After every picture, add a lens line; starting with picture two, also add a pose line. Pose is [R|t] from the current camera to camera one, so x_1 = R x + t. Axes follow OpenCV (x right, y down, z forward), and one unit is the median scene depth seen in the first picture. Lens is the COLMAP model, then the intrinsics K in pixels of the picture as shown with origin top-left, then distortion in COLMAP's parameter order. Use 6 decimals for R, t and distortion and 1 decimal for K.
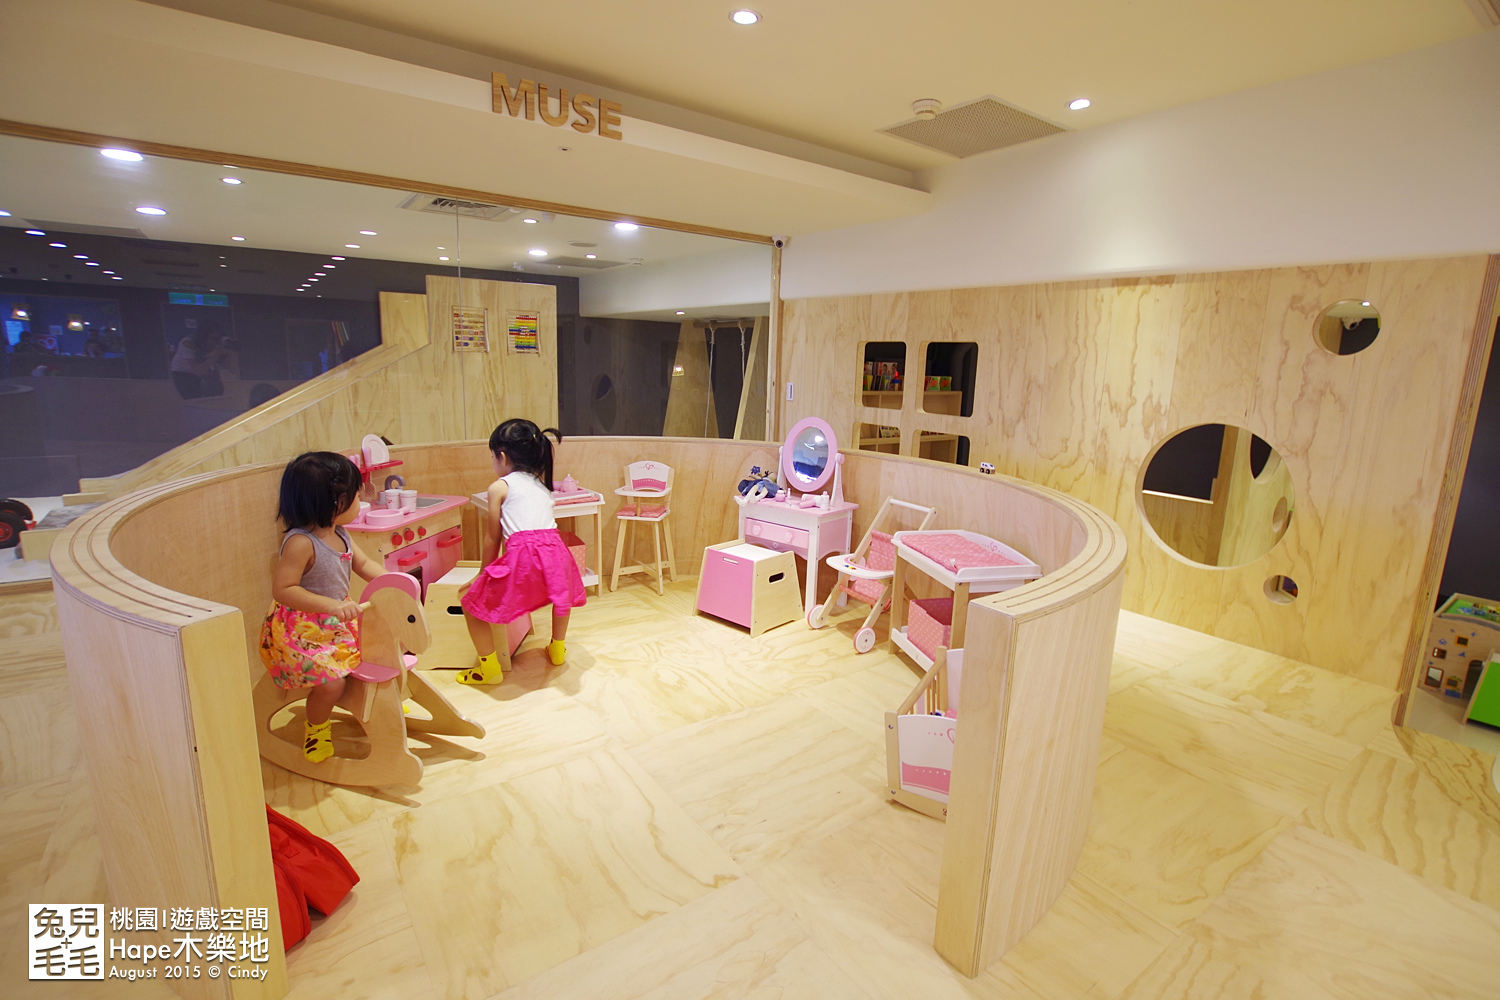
lens RADIAL K [[708.3, 0, 760.9], [0, 708.3, 500.4], [0, 0, 1]] dist [-0.024796, 0.000651]
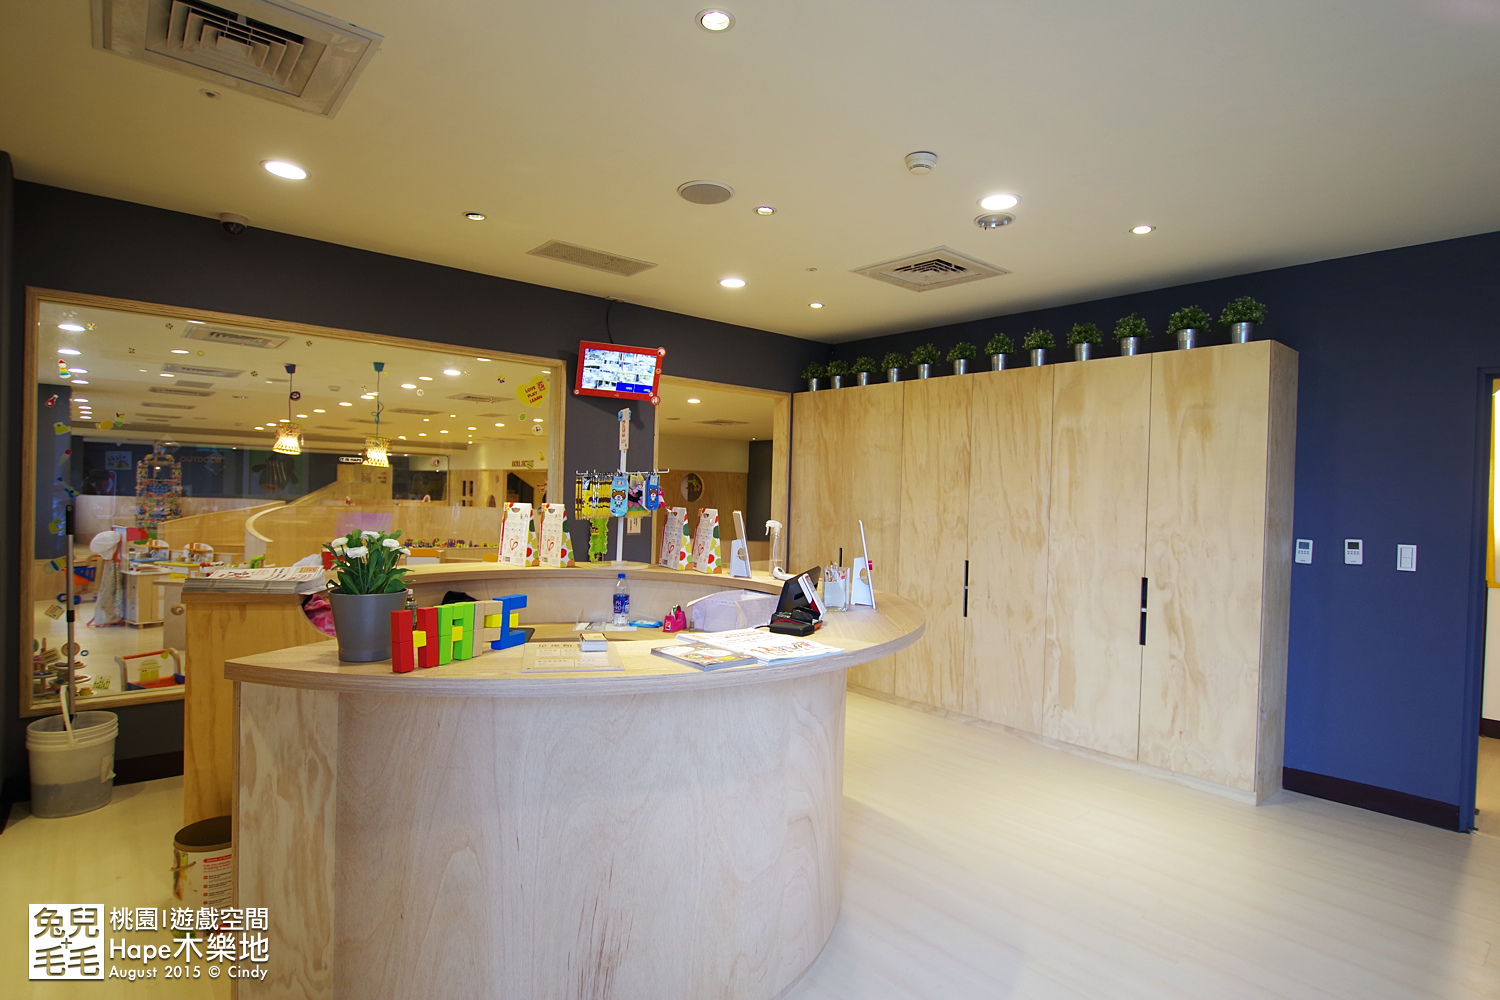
lens RADIAL K [[789.8, 0, 749.2], [0, 789.8, 502.3], [0, 0, 1]] dist [-0.001589, -0.000246]
pose [[0.998763, -0.005177, 0.049452, 2.038821], [0.014065, 0.983360, -0.181123, 0.975510], [-0.047692, 0.181594, 0.982216, -4.612993]]
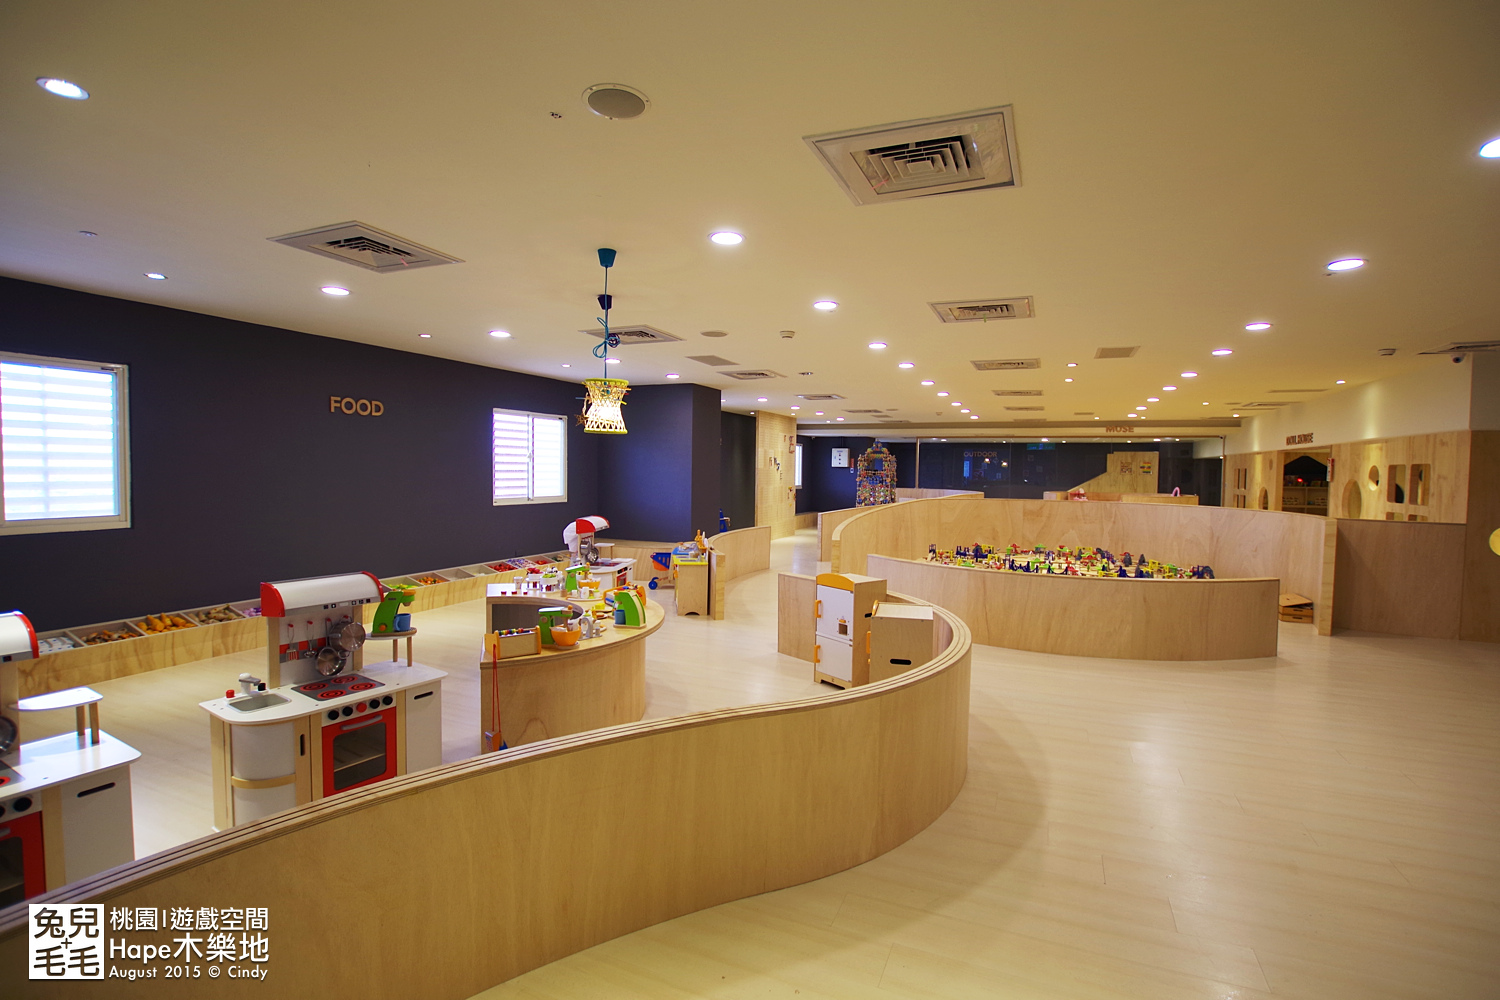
lens RADIAL K [[708.3, 0, 757.4], [0, 708.3, 498.3], [0, 0, 1]] dist [-0.024796, 0.000651]
pose [[0.514885, 0.011132, -0.857187, 2.182694], [-0.164238, 0.982674, -0.085891, 0.663706], [0.841379, 0.185007, 0.507793, -2.985294]]
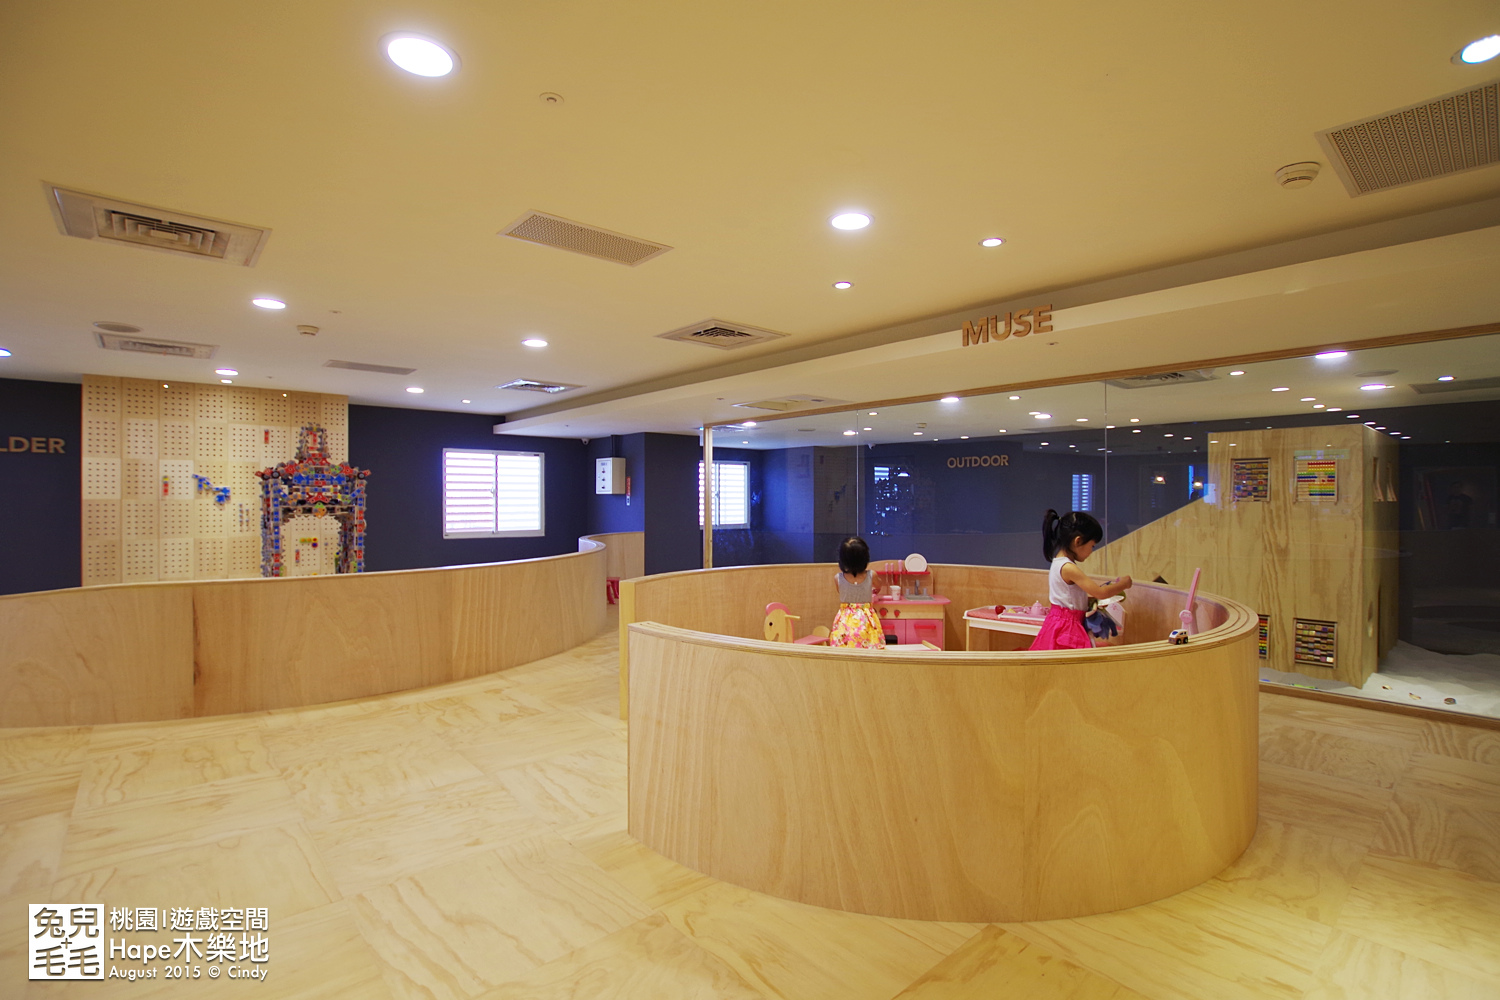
lens RADIAL K [[708.3, 0, 762.1], [0, 708.3, 500.4], [0, 0, 1]] dist [-0.024796, 0.000651]
pose [[0.093745, -0.028726, -0.995182, 0.775890], [-0.189901, 0.980716, -0.046197, -0.052719], [0.977318, 0.193317, 0.086482, 0.359556]]
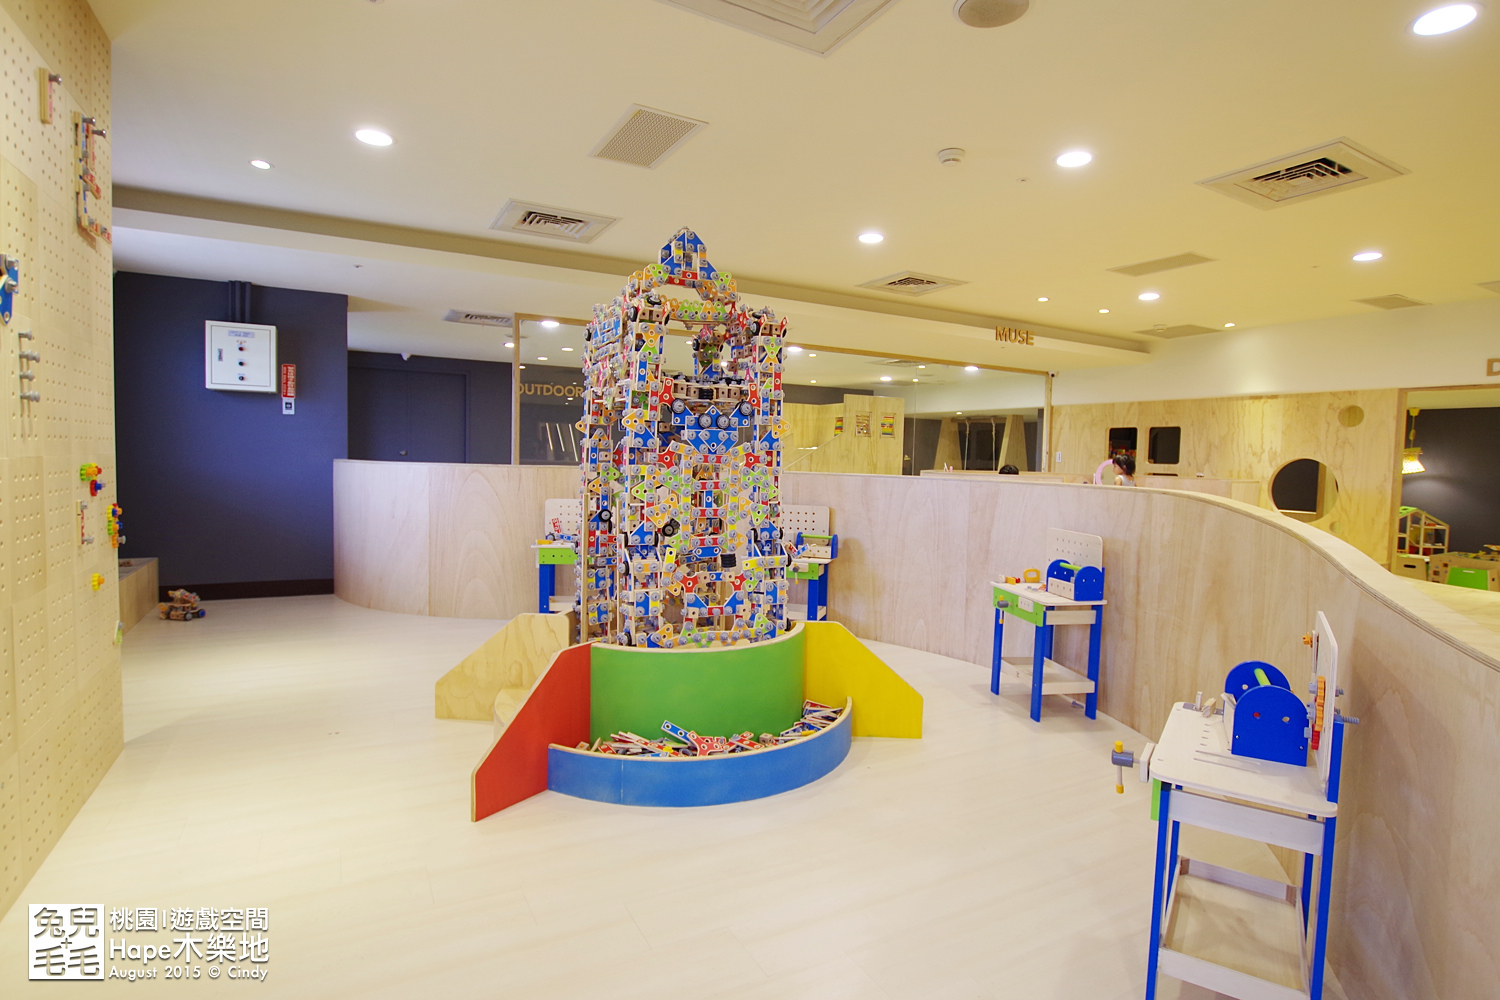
lens RADIAL K [[762.6, 0, 773.6], [0, 762.6, 498.0], [0, 0, 1]] dist [-0.018452, -0.000308]
pose [[0.993236, -0.001391, -0.116102, -0.623129], [-0.015335, 0.989597, -0.143050, 0.319524], [0.115093, 0.143863, 0.982882, -1.286584]]
